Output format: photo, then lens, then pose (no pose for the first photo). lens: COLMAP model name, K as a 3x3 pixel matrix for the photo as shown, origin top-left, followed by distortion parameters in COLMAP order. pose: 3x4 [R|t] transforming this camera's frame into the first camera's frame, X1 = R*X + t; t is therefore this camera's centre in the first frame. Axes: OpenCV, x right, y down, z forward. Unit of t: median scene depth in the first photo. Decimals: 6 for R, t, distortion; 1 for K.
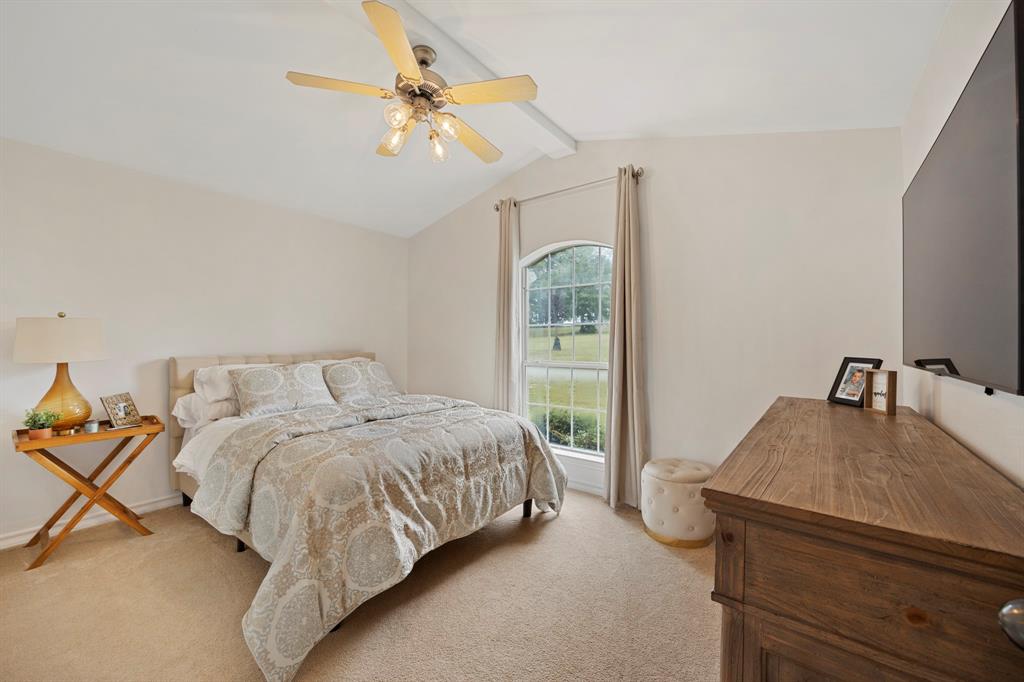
lens RADIAL K [[419.5, 0, 512.8], [0, 419.5, 335.7], [0, 0, 1]] dist [-0.000764, -0.000344]
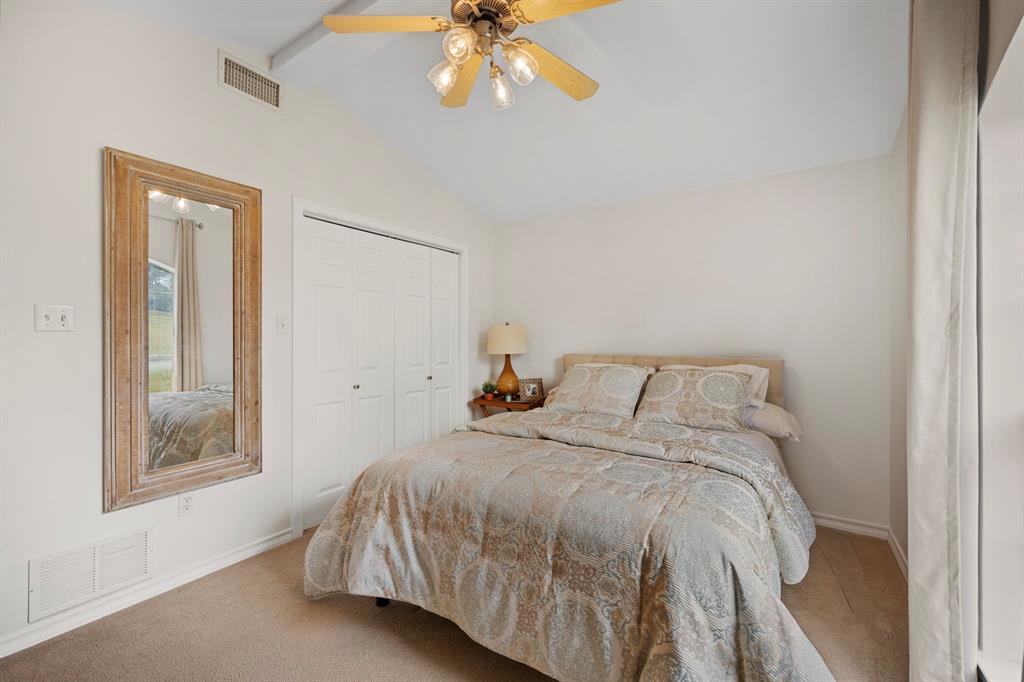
lens RADIAL K [[419.5, 0, 512.8], [0, 419.5, 335.7], [0, 0, 1]] dist [-0.000764, -0.000344]
pose [[0.091651, -0.005534, -0.995776, 0.537761], [-0.013224, 0.999890, -0.006774, 0.006107], [0.995703, 0.013789, 0.091568, 0.971477]]
